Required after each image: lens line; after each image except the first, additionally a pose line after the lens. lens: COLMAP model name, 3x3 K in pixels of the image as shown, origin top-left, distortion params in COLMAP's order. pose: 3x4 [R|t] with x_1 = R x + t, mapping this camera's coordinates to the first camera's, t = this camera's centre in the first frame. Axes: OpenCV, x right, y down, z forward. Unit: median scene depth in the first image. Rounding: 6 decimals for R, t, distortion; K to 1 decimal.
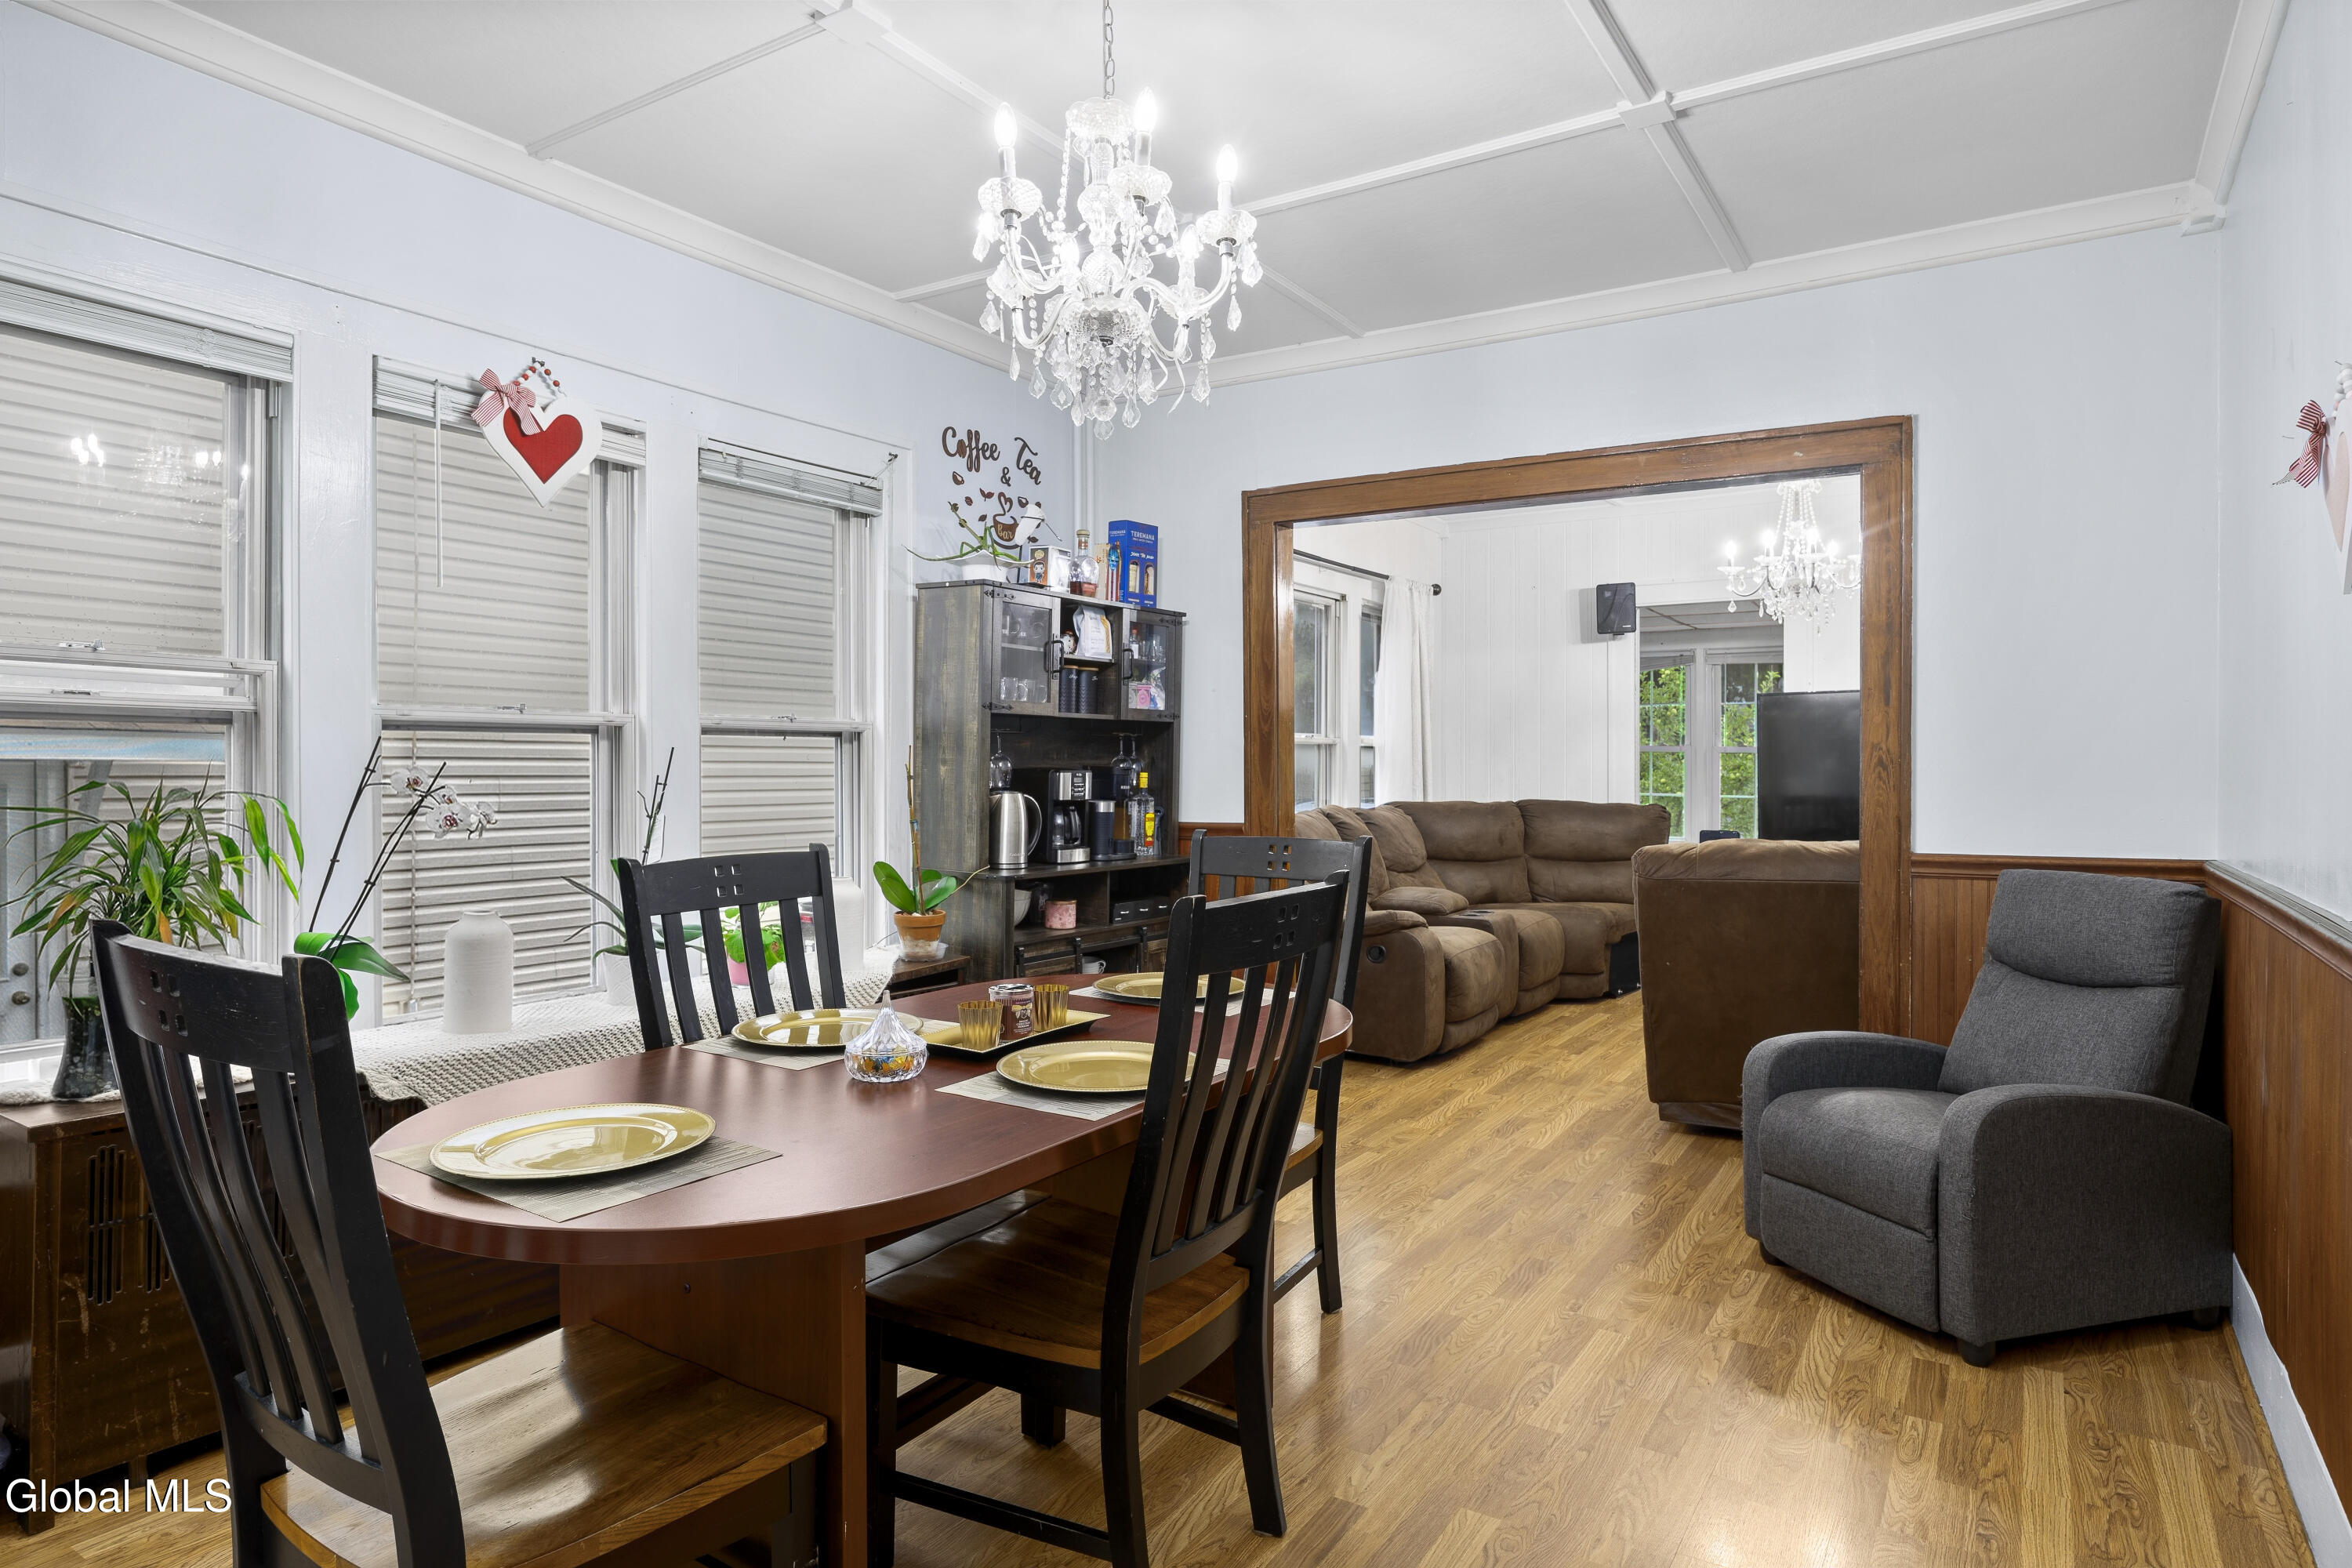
lens RADIAL K [[1350.0, 0, 1176.0], [0, 1350.0, 784.0], [0, 0, 1]] dist [-0.005884, -0.000658]
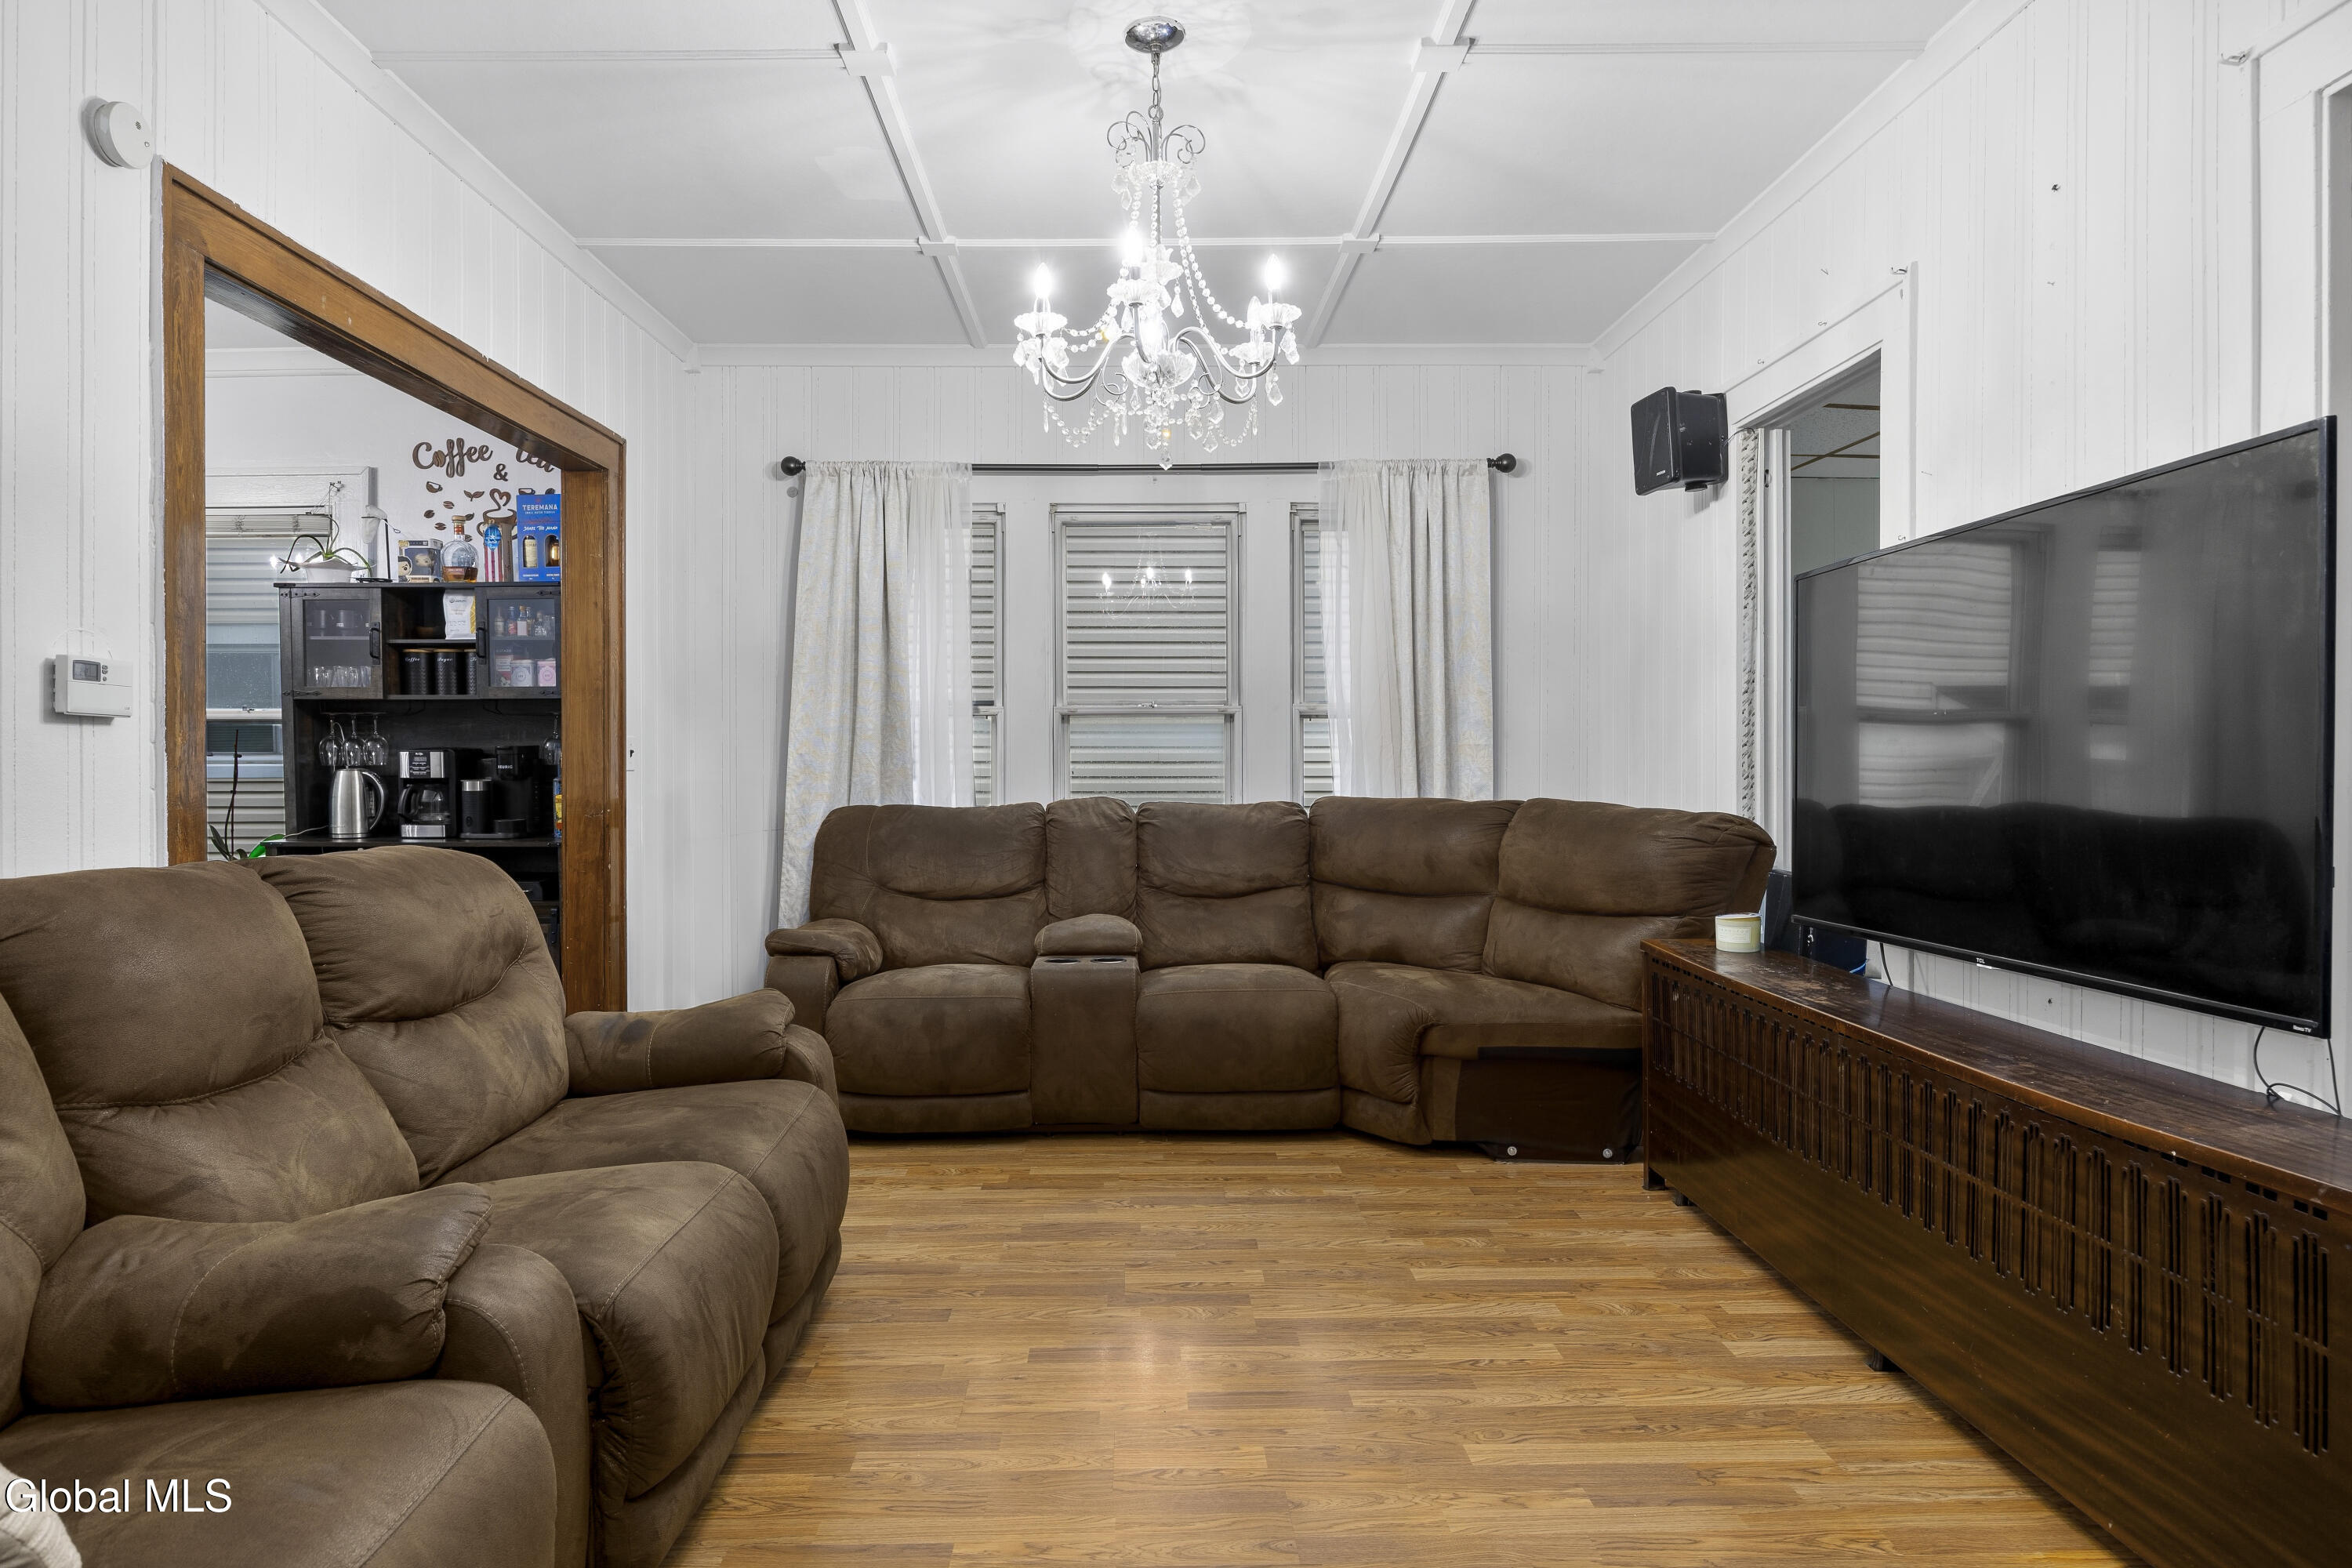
lens RADIAL K [[1350.0, 0, 1176.0], [0, 1350.0, 784.0], [0, 0, 1]] dist [-0.005884, -0.000658]
pose [[0.546827, 0.006969, -0.837217, 1.083873], [-0.007740, 0.999965, 0.003268, 0.008260], [0.837210, 0.004693, 0.546861, 0.897402]]
